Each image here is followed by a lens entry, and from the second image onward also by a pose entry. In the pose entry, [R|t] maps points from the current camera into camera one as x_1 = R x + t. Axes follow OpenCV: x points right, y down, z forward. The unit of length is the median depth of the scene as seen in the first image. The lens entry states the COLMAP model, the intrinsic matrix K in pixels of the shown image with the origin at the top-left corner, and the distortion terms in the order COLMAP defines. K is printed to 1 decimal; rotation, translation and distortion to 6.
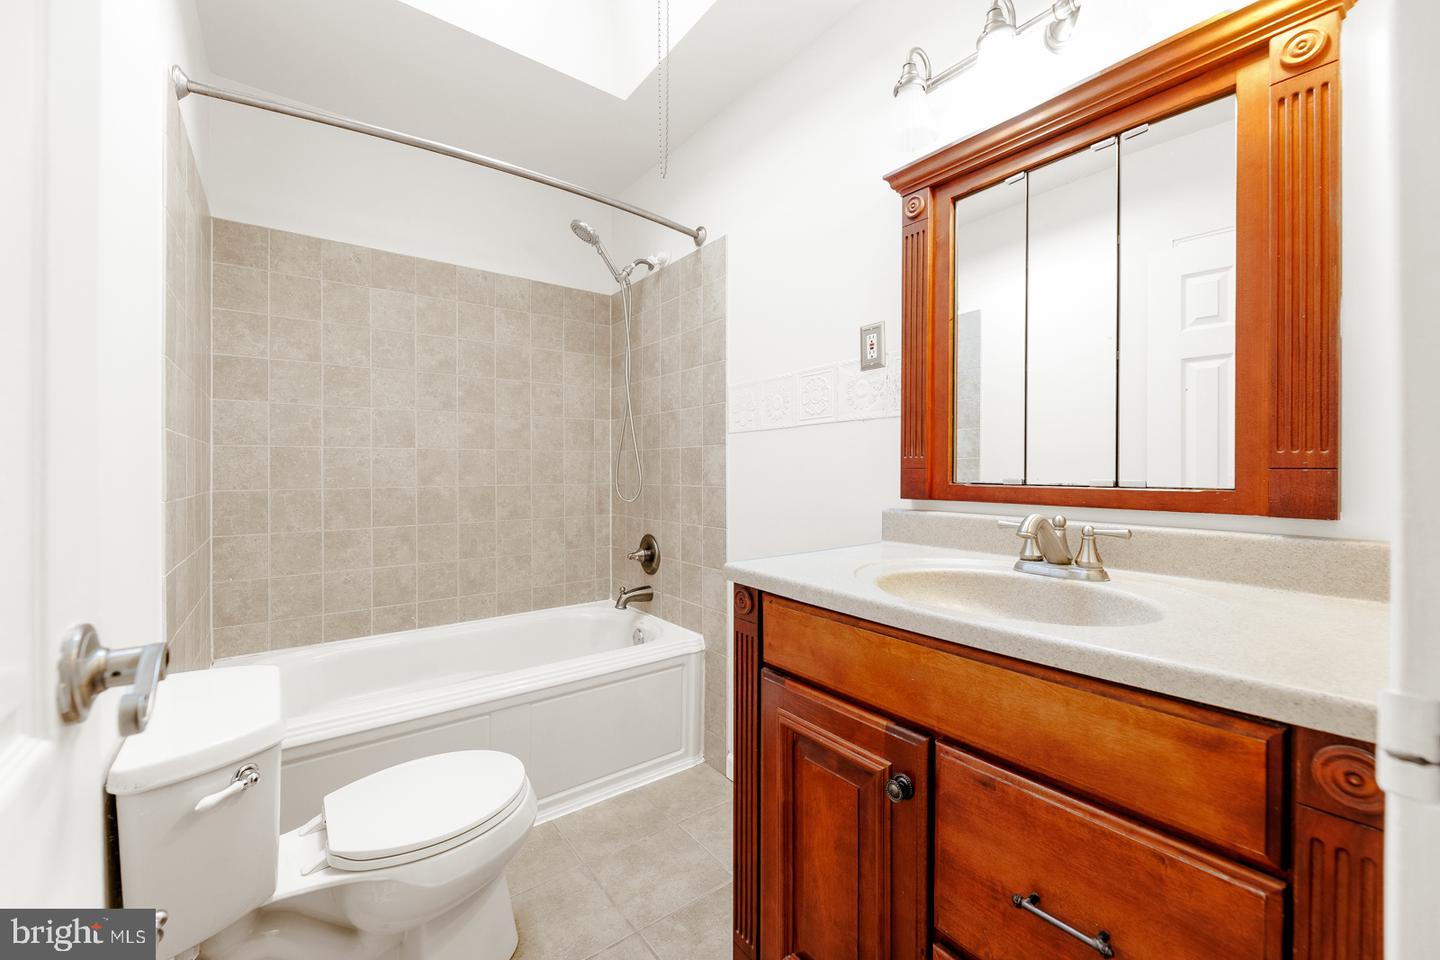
lens RADIAL K [[588.7, 0, 725.4], [0, 588.7, 472.3], [0, 0, 1]] dist [0.001349, 0.000105]
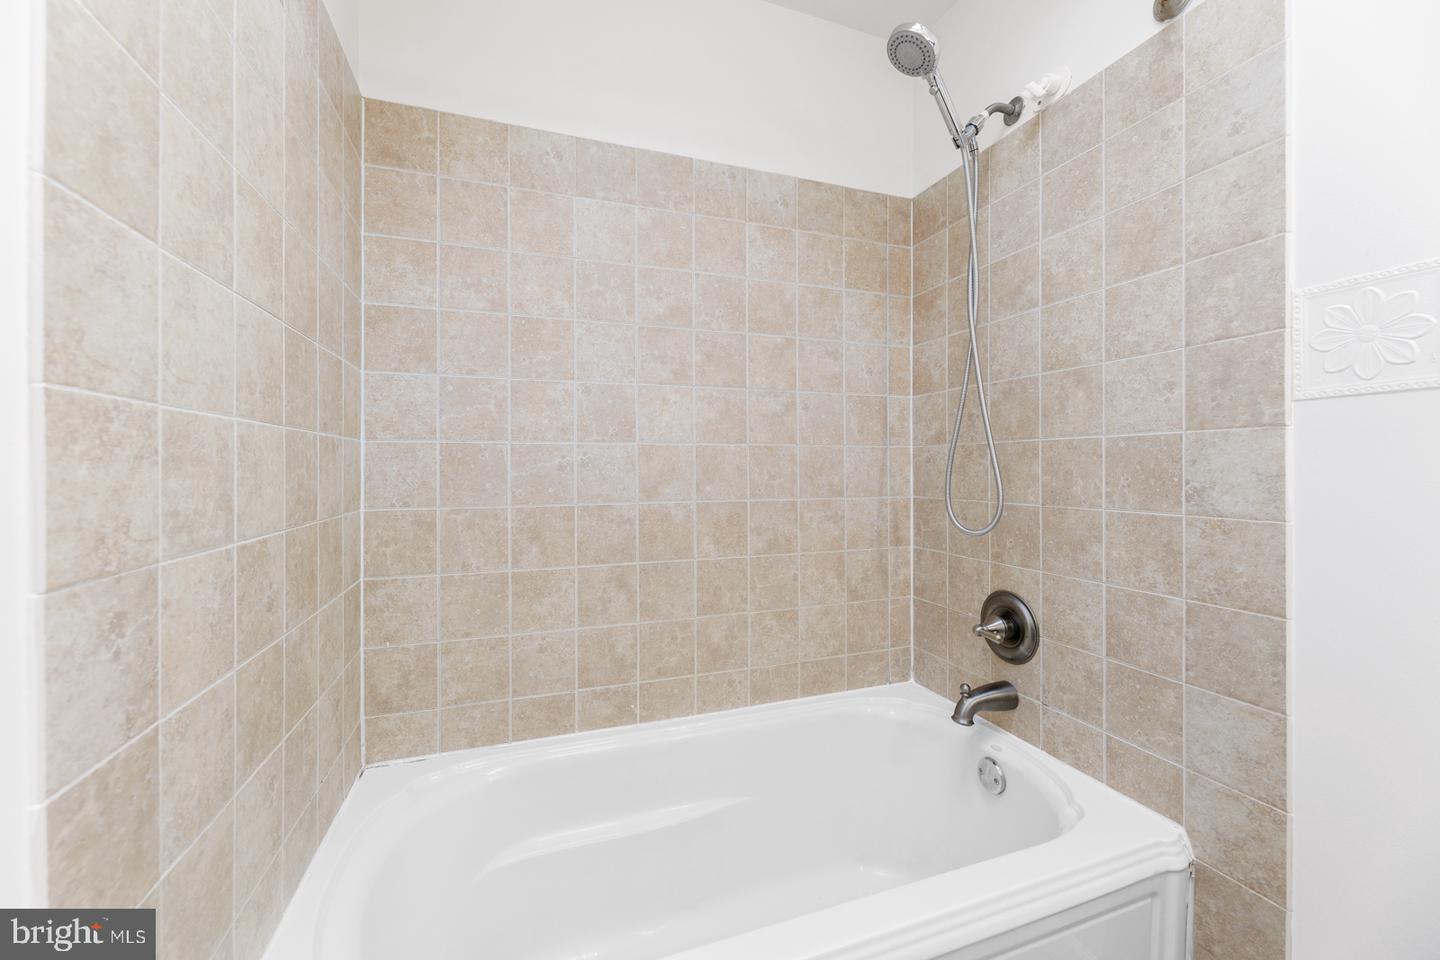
lens RADIAL K [[588.7, 0, 725.4], [0, 588.7, 472.3], [0, 0, 1]] dist [0.001349, 0.000105]
pose [[0.954953, 0.003718, -0.296735, -0.241369], [-0.001897, 0.999978, 0.006422, -0.013358], [0.296752, -0.005570, 0.954938, 0.412860]]
